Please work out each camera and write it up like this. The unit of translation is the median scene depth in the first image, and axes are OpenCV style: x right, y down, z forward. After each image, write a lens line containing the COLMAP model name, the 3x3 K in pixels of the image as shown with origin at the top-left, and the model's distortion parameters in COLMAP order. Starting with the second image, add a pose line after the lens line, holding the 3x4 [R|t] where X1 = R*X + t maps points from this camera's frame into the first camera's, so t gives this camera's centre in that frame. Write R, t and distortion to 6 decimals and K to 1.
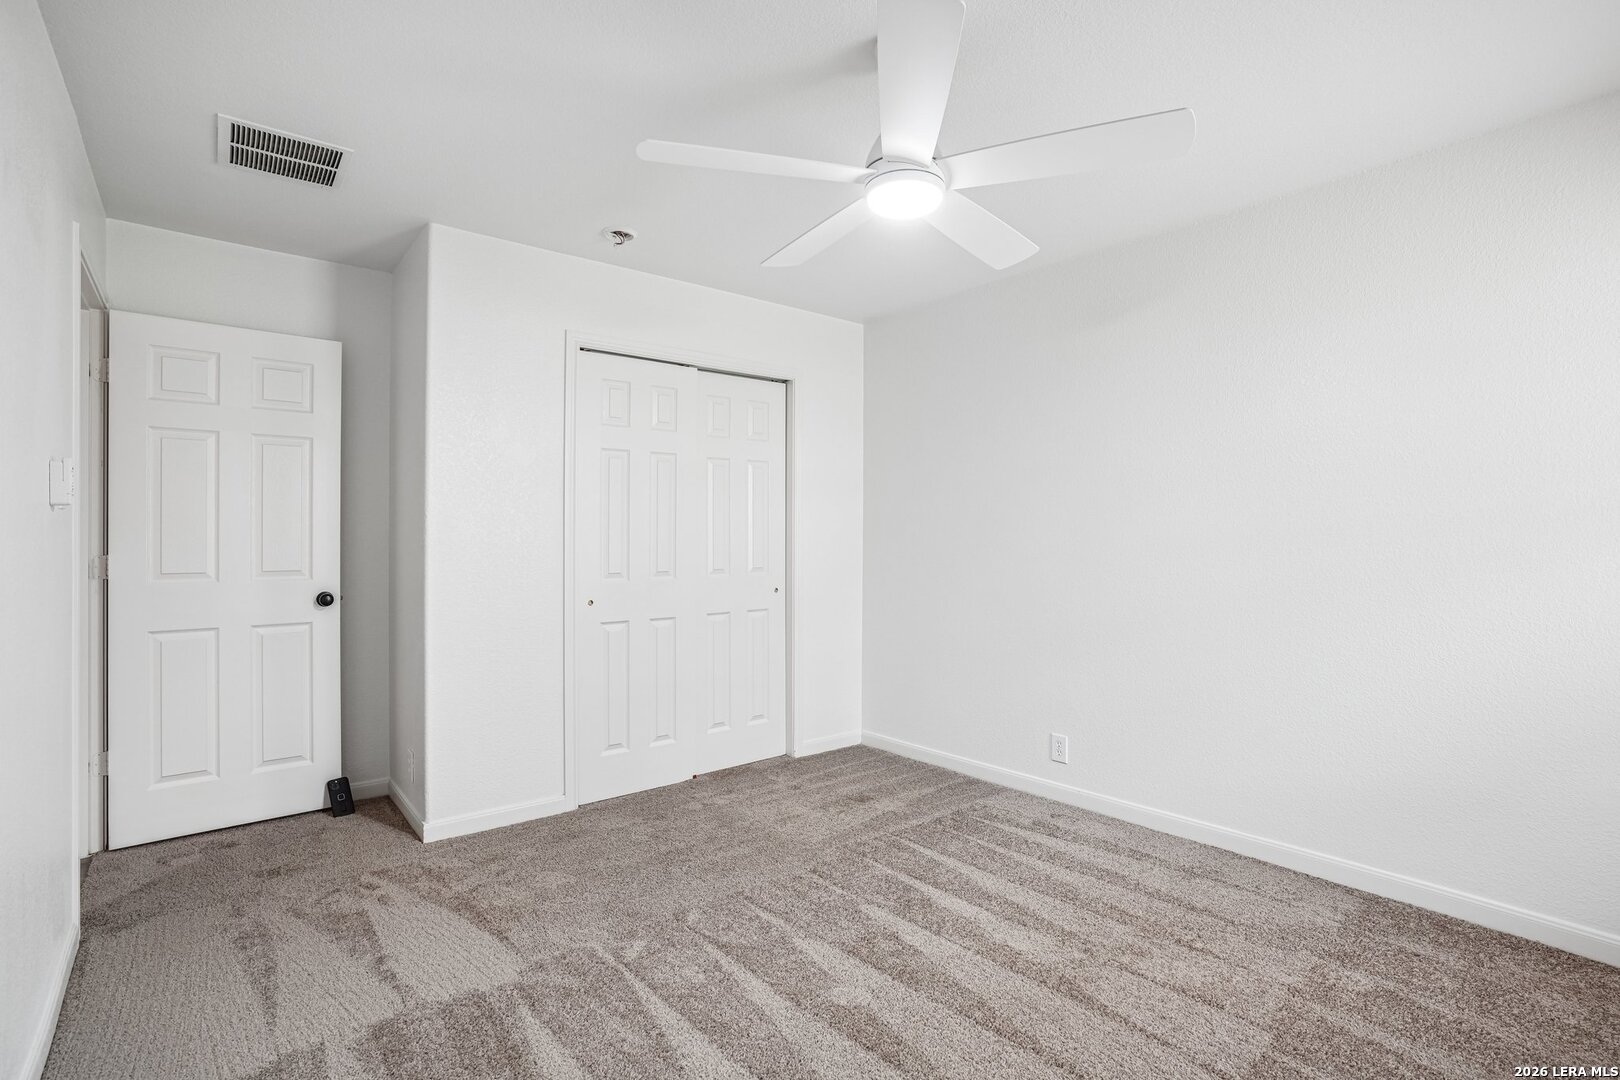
lens RADIAL K [[751.5, 0, 797.7], [0, 751.5, 545.1], [0, 0, 1]] dist [-0.031346, 0.006075]
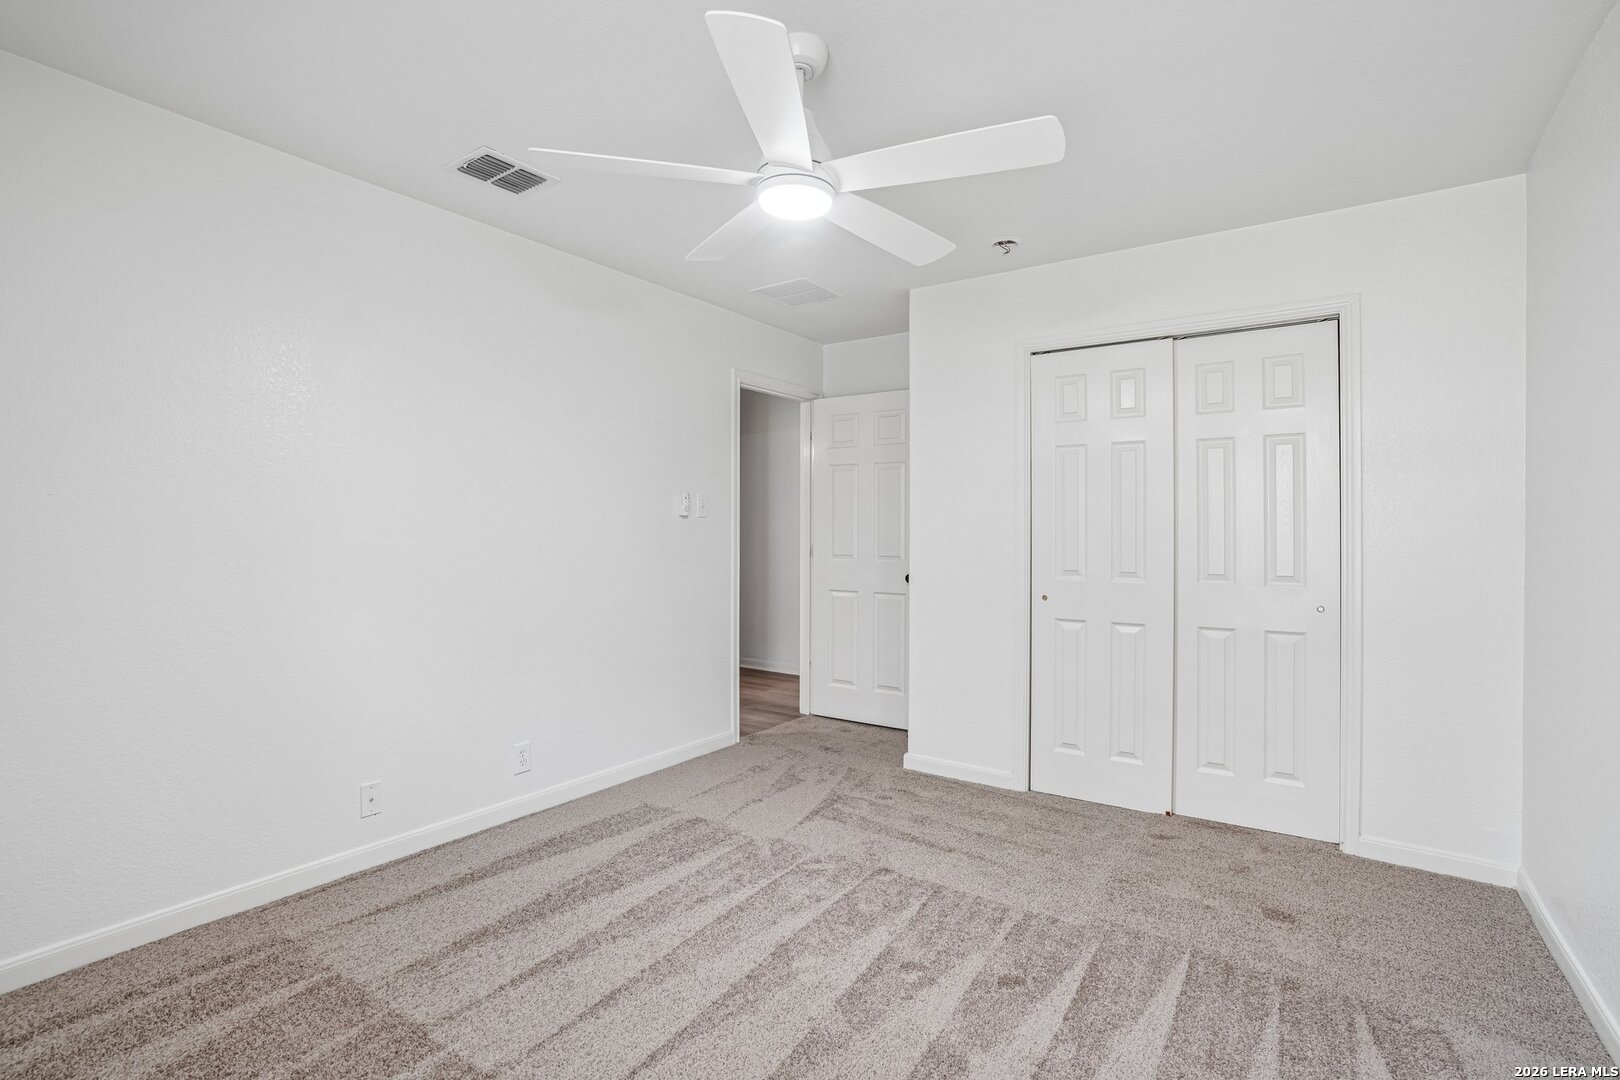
lens RADIAL K [[751.5, 0, 792.8], [0, 751.5, 535.4], [0, 0, 1]] dist [-0.031346, 0.006075]
pose [[0.273413, 0.007409, -0.961868, 0.781521], [-0.009644, 0.999941, 0.004961, -0.012873], [0.961848, 0.007920, 0.273469, 0.493272]]
